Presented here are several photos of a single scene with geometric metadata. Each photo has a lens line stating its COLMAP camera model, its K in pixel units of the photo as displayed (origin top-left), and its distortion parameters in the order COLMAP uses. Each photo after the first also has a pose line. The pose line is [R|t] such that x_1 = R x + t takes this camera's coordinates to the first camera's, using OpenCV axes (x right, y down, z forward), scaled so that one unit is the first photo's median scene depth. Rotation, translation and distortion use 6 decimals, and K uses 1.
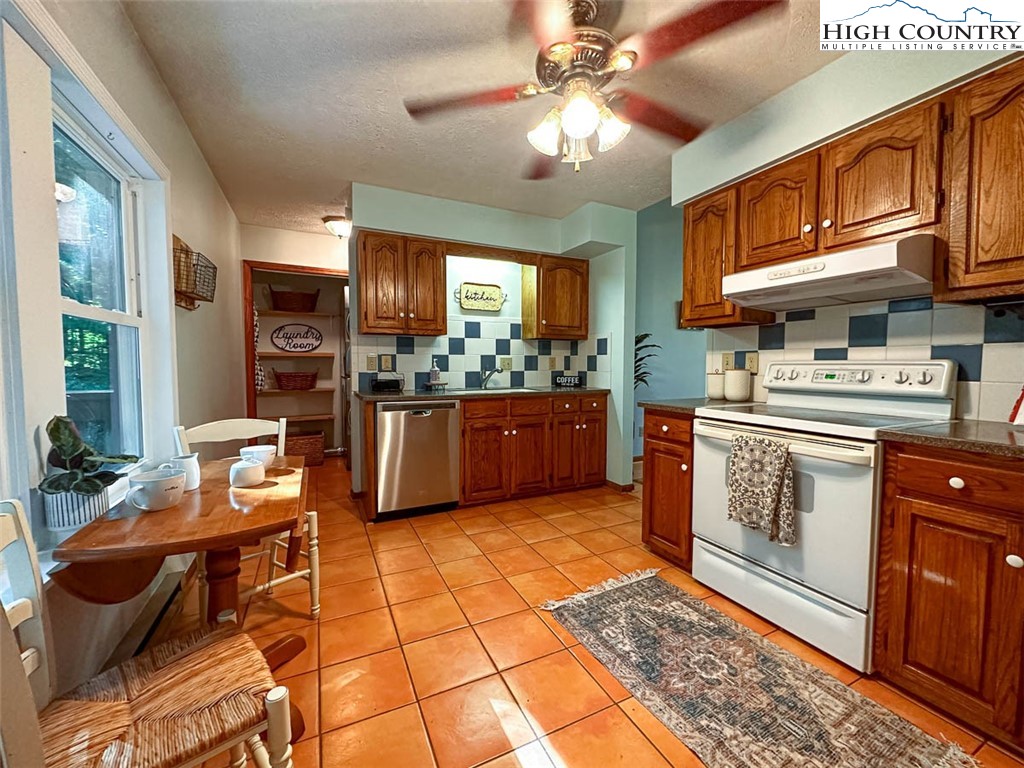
lens RADIAL K [[408.6, 0, 512.0], [0, 408.6, 384.0], [0, 0, 1]] dist [-0.001774, 0.000064]
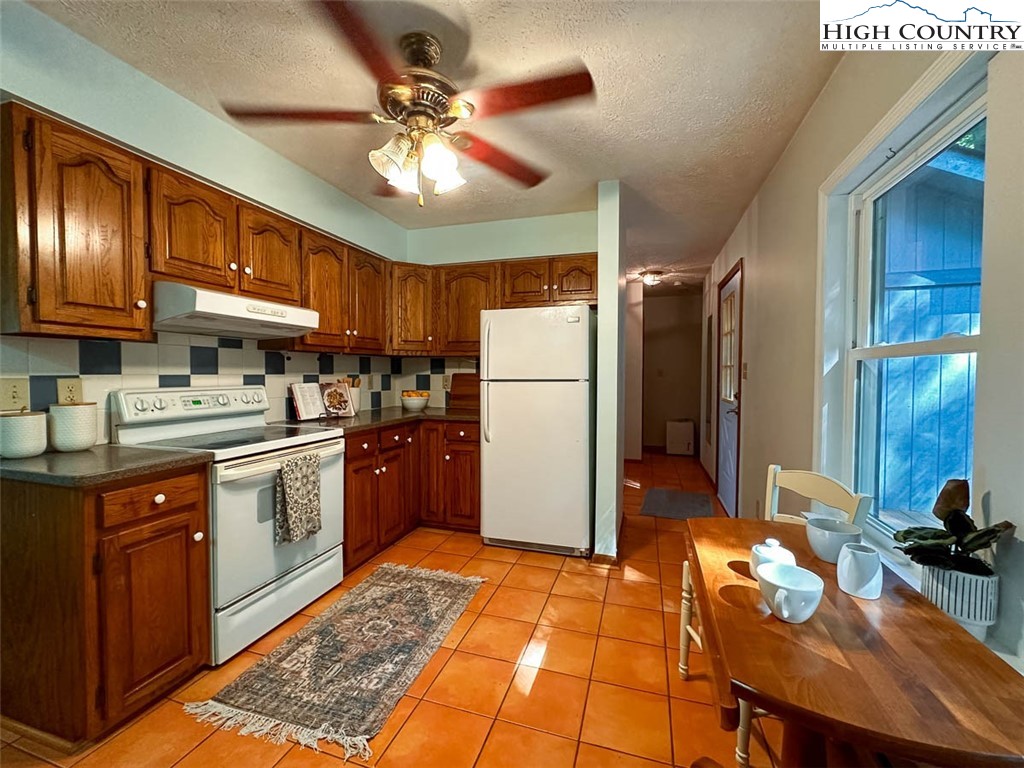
lens RADIAL K [[423.2, 0, 512.0], [0, 423.2, 384.0], [0, 0, 1]] dist [-0.002817, -0.000229]
pose [[-0.724135, -0.023058, 0.689272, -0.587322], [0.028379, 0.997598, 0.063187, -0.119241], [-0.689074, 0.065317, -0.721742, 1.310420]]
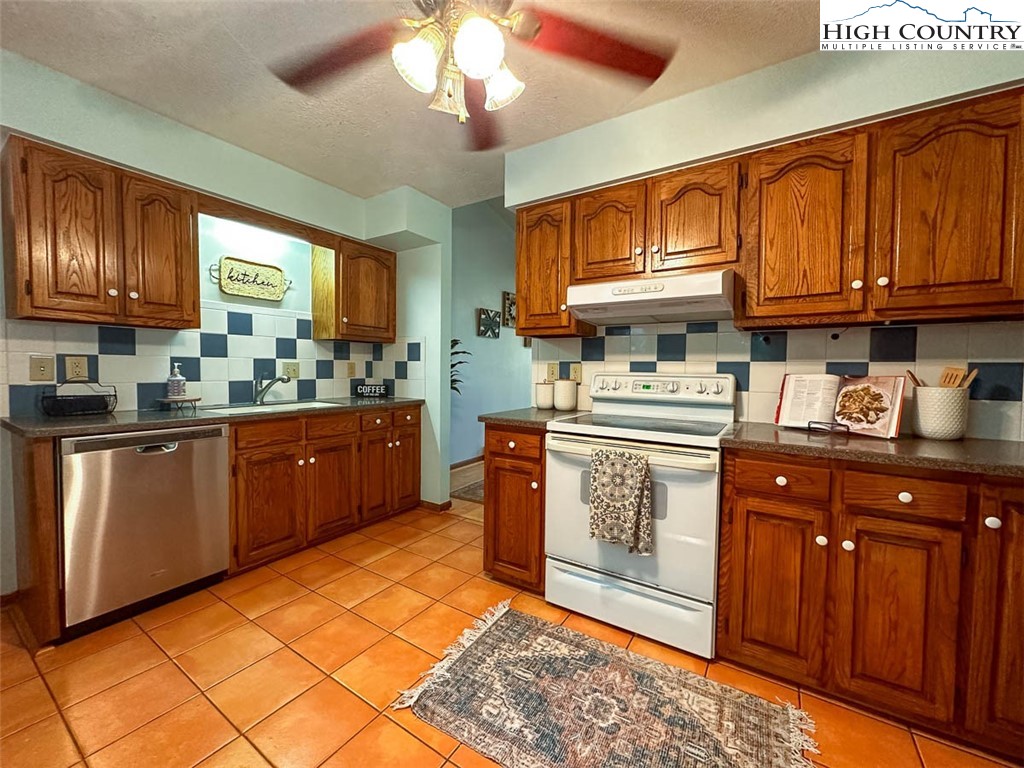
lens RADIAL K [[408.6, 0, 512.0], [0, 408.6, 384.0], [0, 0, 1]] dist [-0.001774, 0.000064]
pose [[0.853495, -0.011530, 0.520974, -0.126728], [0.015048, 0.999884, -0.002524, -0.031815], [-0.520884, 0.009994, 0.853569, 0.254670]]
